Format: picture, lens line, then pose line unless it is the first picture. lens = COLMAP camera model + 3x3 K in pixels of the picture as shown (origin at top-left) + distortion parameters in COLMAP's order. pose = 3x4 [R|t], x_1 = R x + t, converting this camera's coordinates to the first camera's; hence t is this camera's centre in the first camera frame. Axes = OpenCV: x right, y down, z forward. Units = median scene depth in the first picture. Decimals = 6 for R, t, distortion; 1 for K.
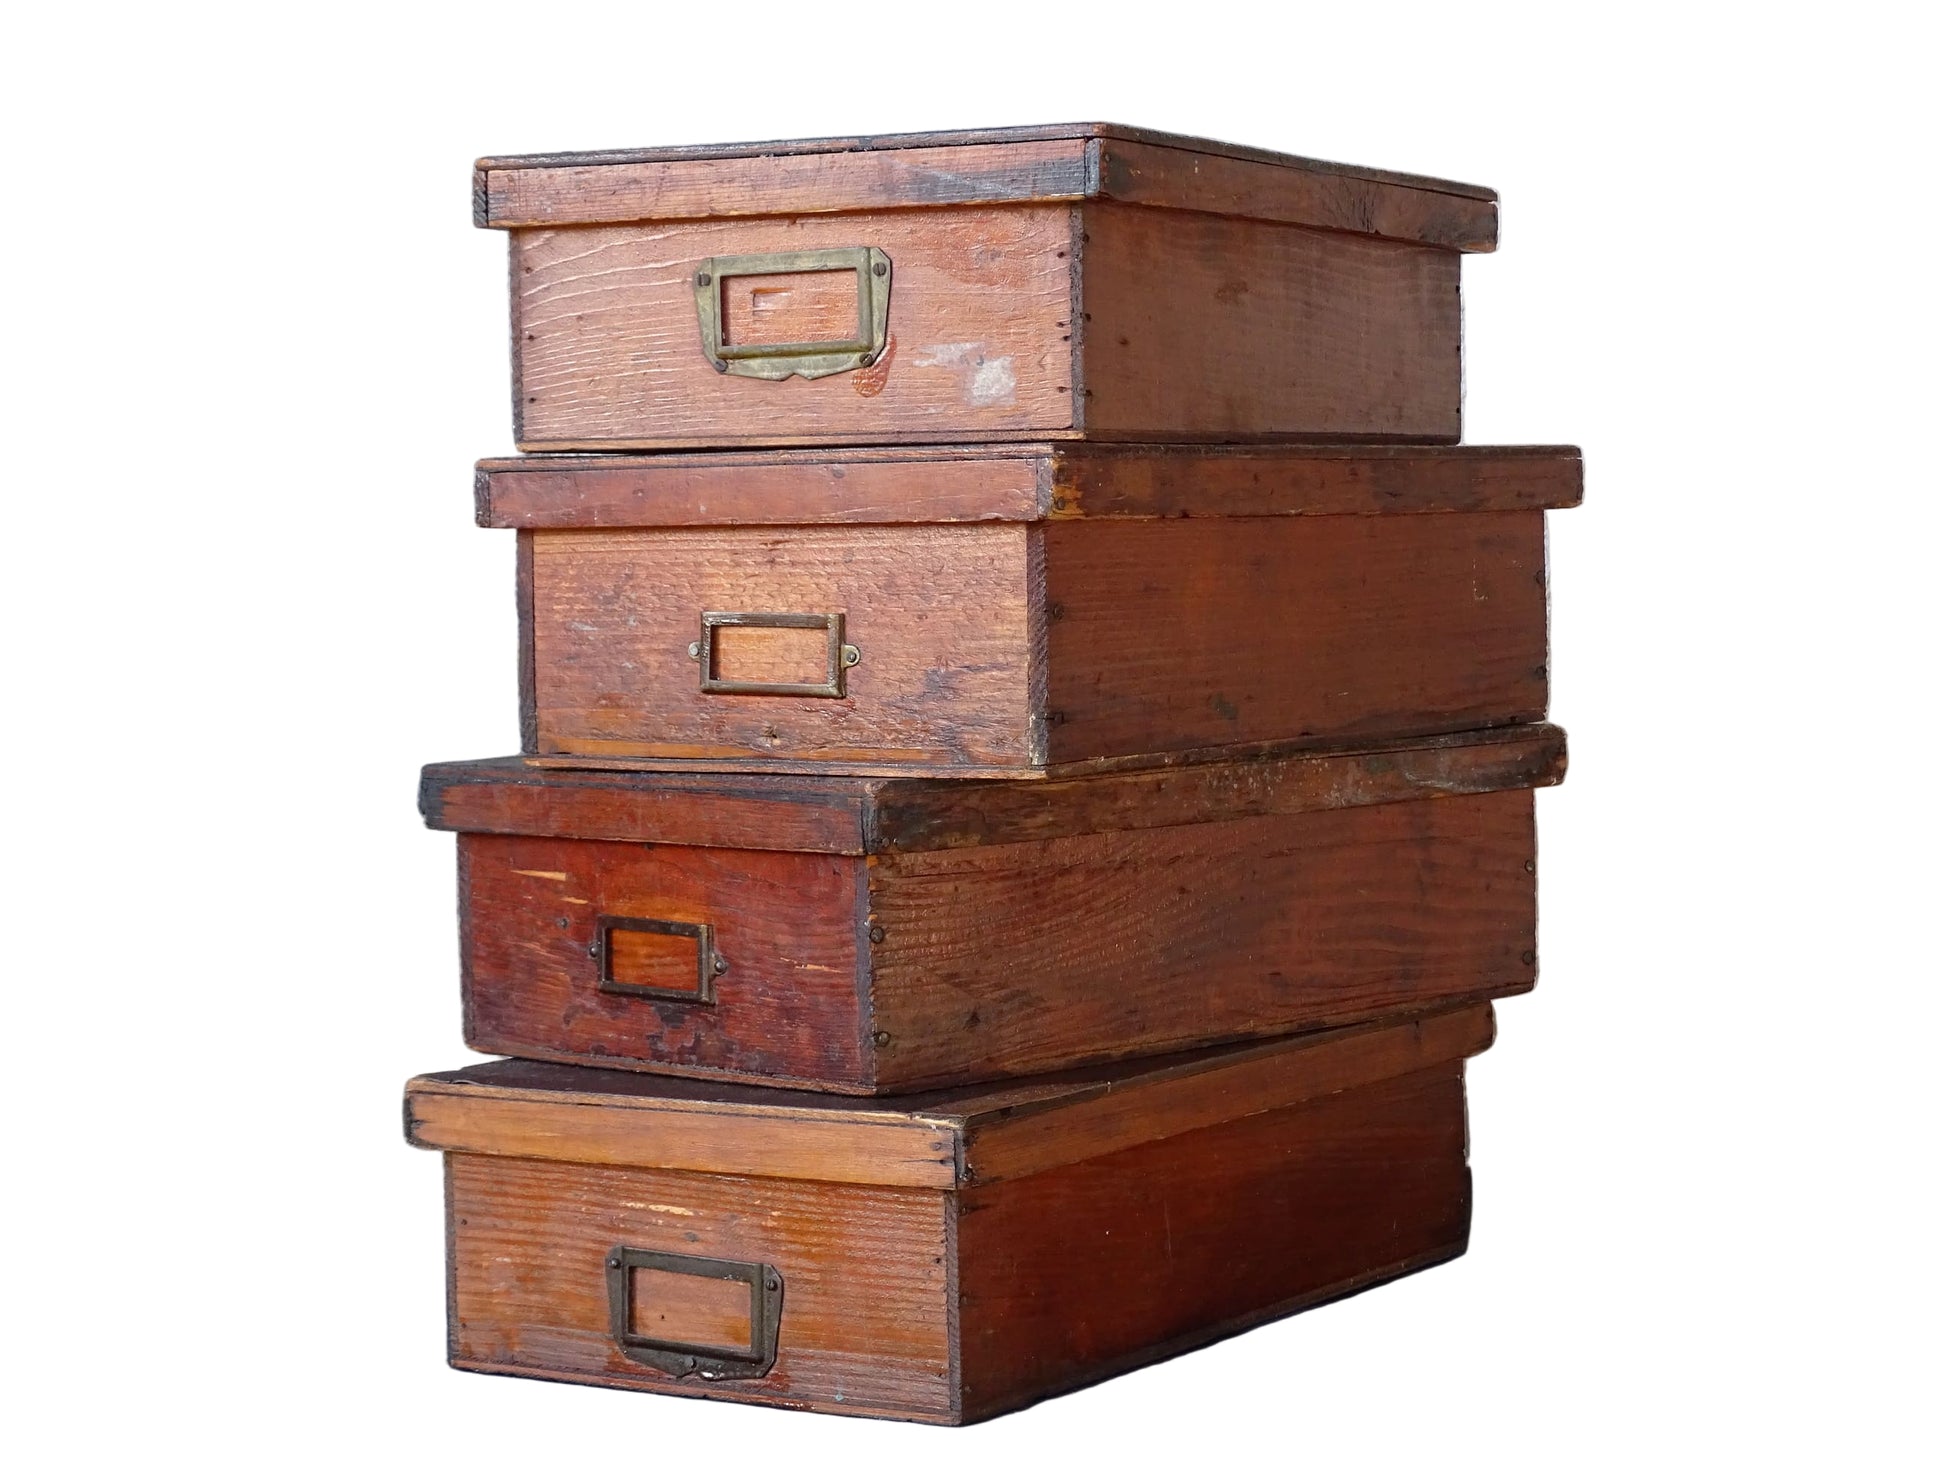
lens RADIAL K [[4030.4, 0, 973.0], [0, 4030.4, 730.0], [0, 0, 1]] dist [-0.044261, 0.011082]
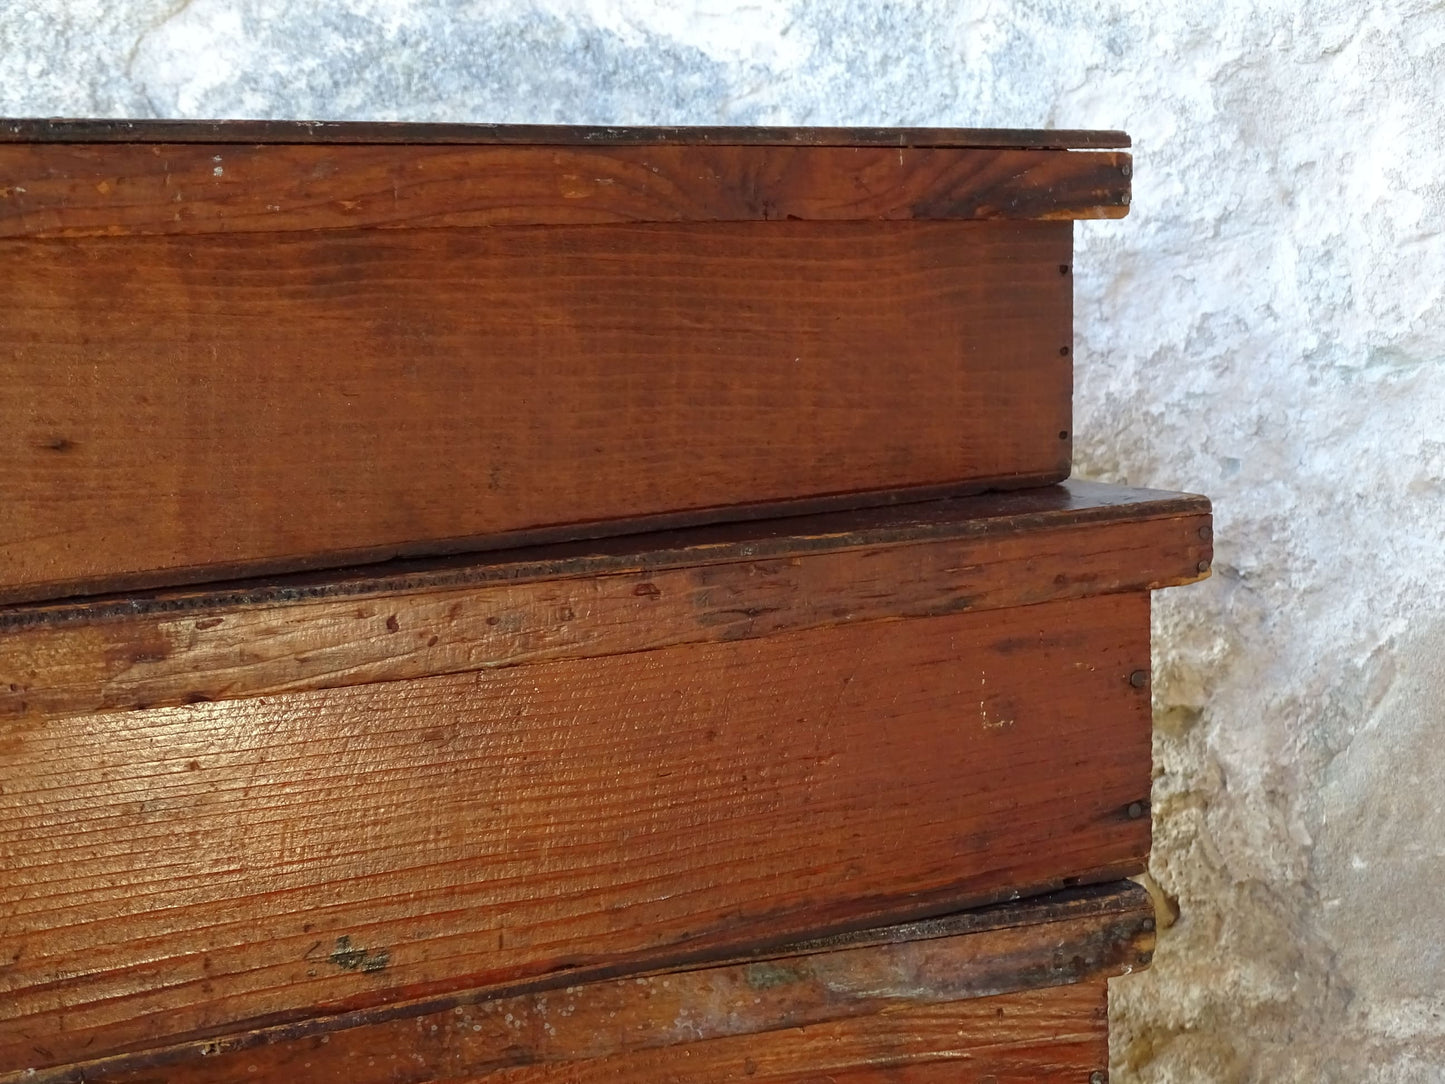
lens RADIAL K [[2736.5, 0, 722.5], [0, 2736.5, 542.0], [0, 0, 1]] dist [-0.050338, 0.094852]
pose [[0.933472, 0.051110, -0.354990, 0.282956], [-0.027522, 0.997083, 0.071184, -0.110709], [0.357593, -0.056678, 0.932156, 0.604364]]
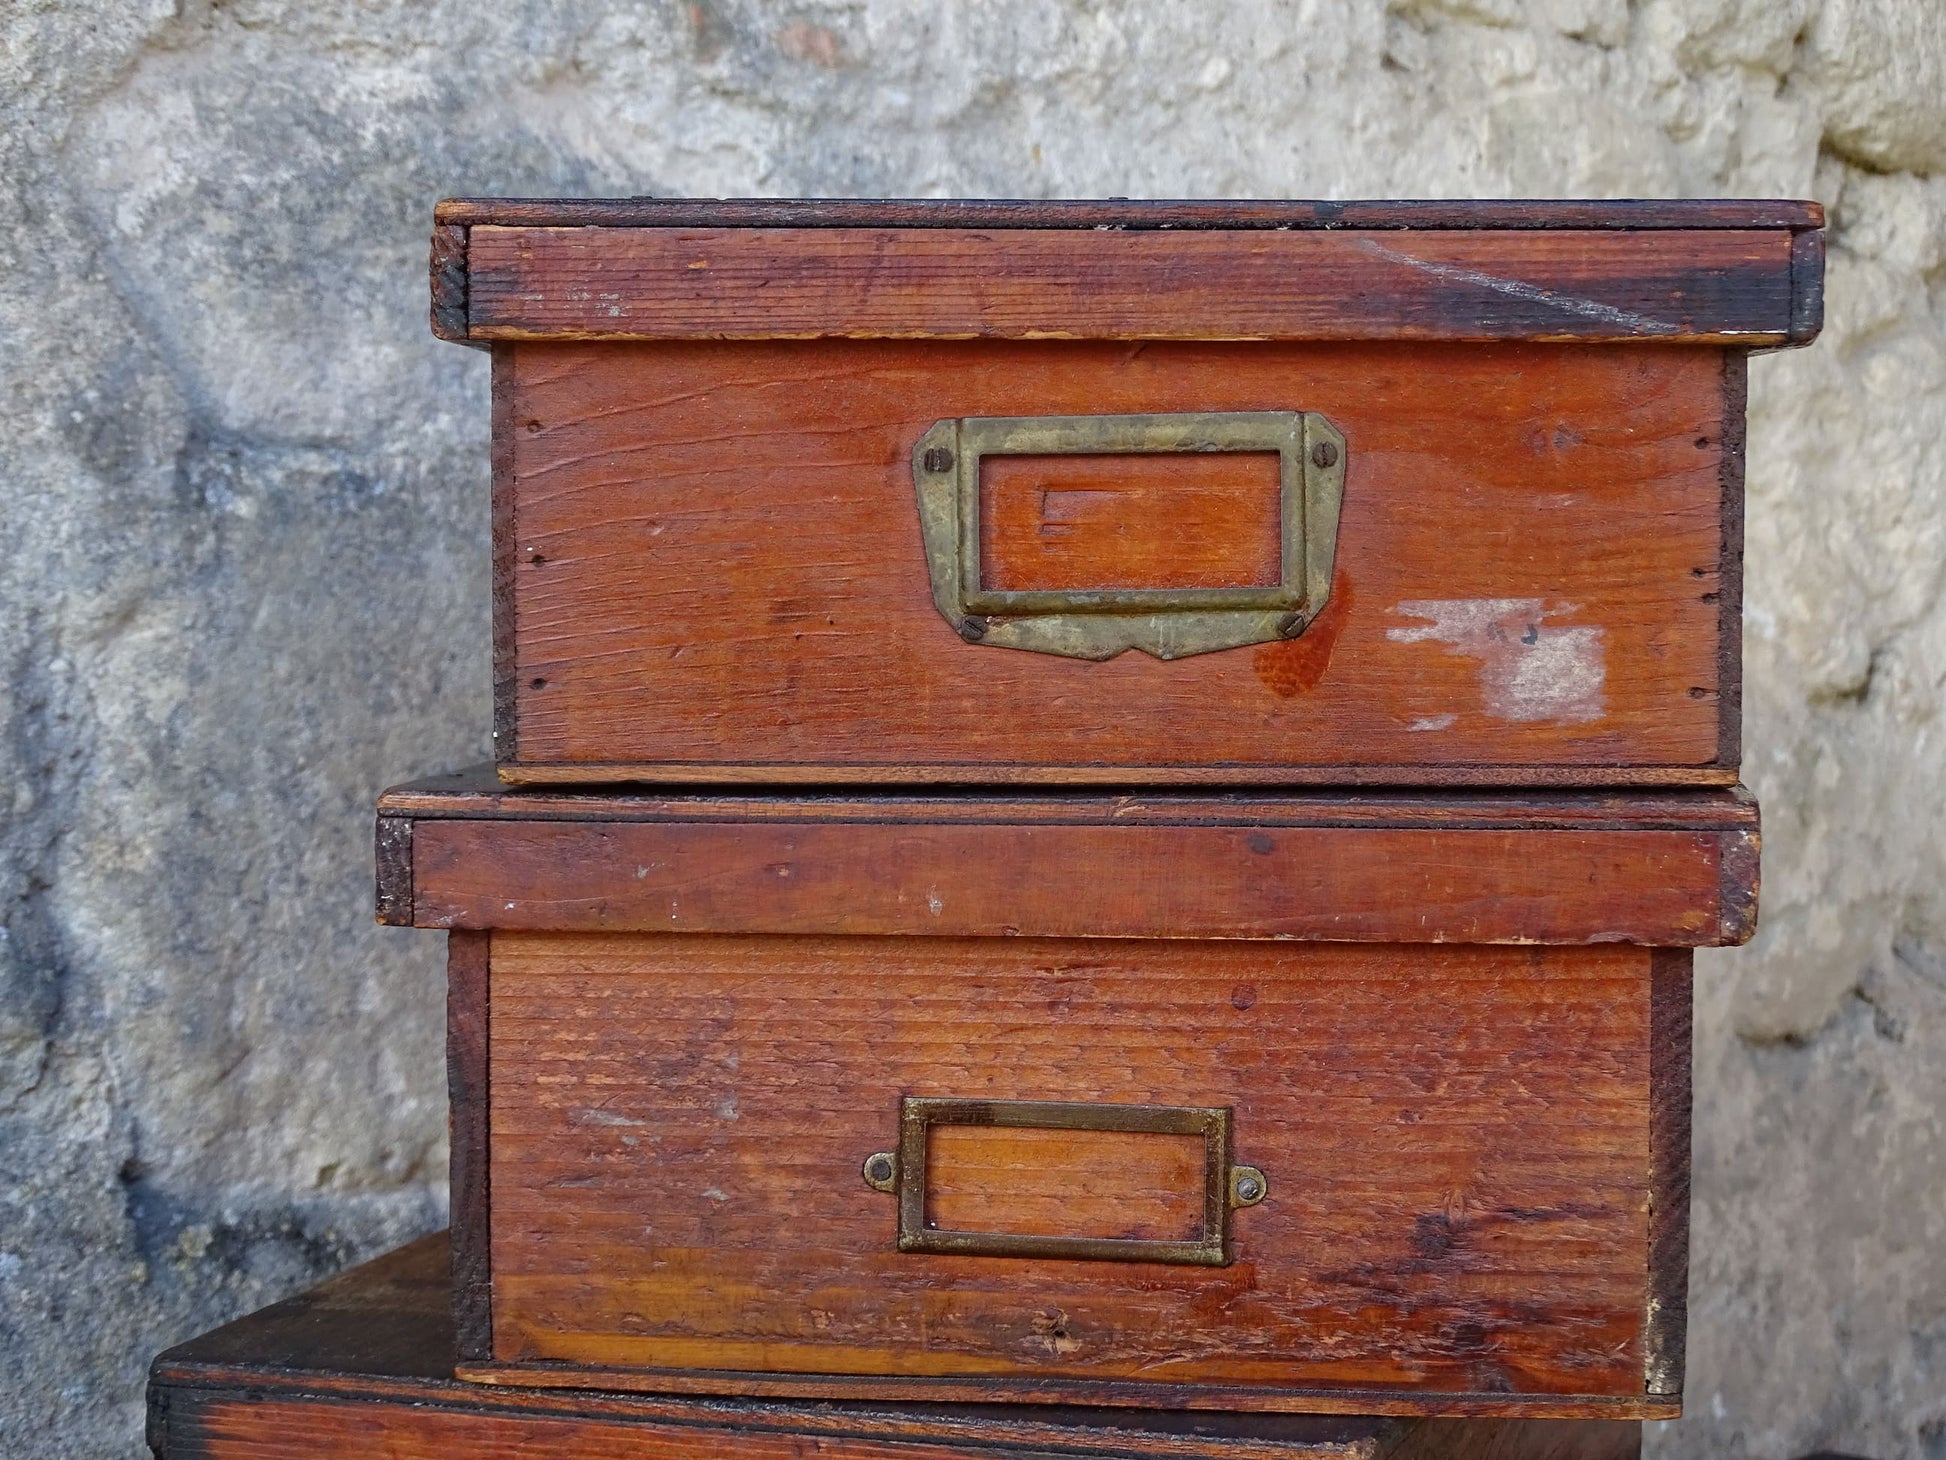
lens RADIAL K [[3685.3, 0, 973.0], [0, 3685.3, 730.0], [0, 0, 1]] dist [-0.050338, 0.094852]
pose [[0.906953, -0.009195, 0.421132, -0.257005], [0.010900, 0.999939, -0.001642, -0.075370], [-0.421092, 0.006079, 0.906998, 0.563261]]
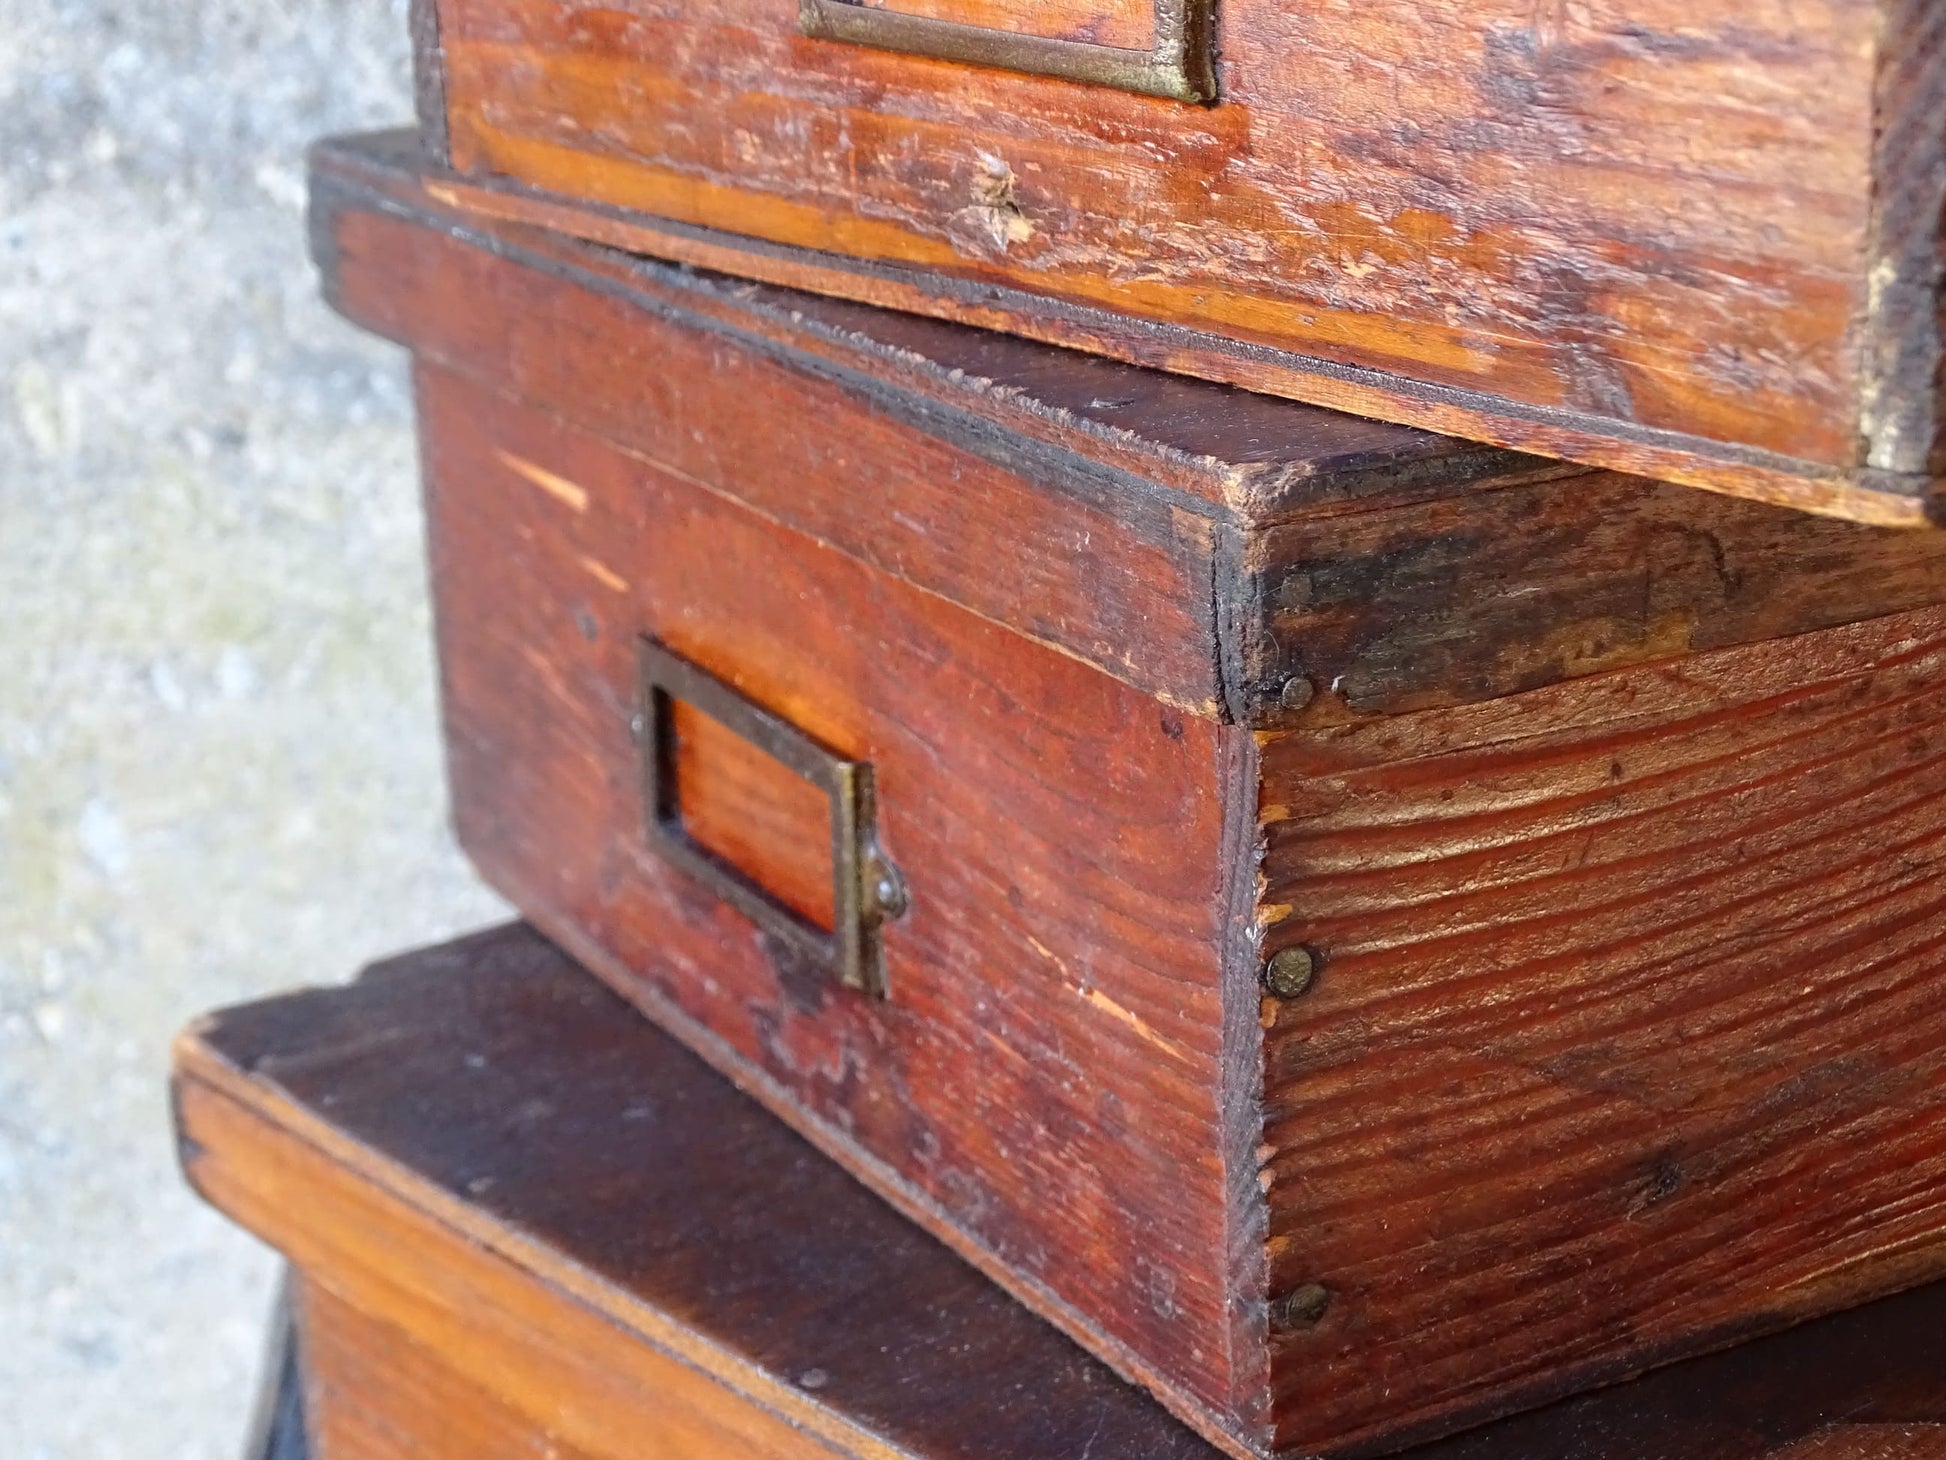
lens RADIAL K [[3723.9, 0, 970.7], [0, 3723.9, 772.9], [0, 0, 1]] dist [-0.065125, -0.105740]
pose [[0.957002, 0.083957, -0.277667, 0.024961], [-0.002418, 0.959476, 0.281780, -0.034318], [0.290072, -0.268993, 0.918423, 0.733836]]
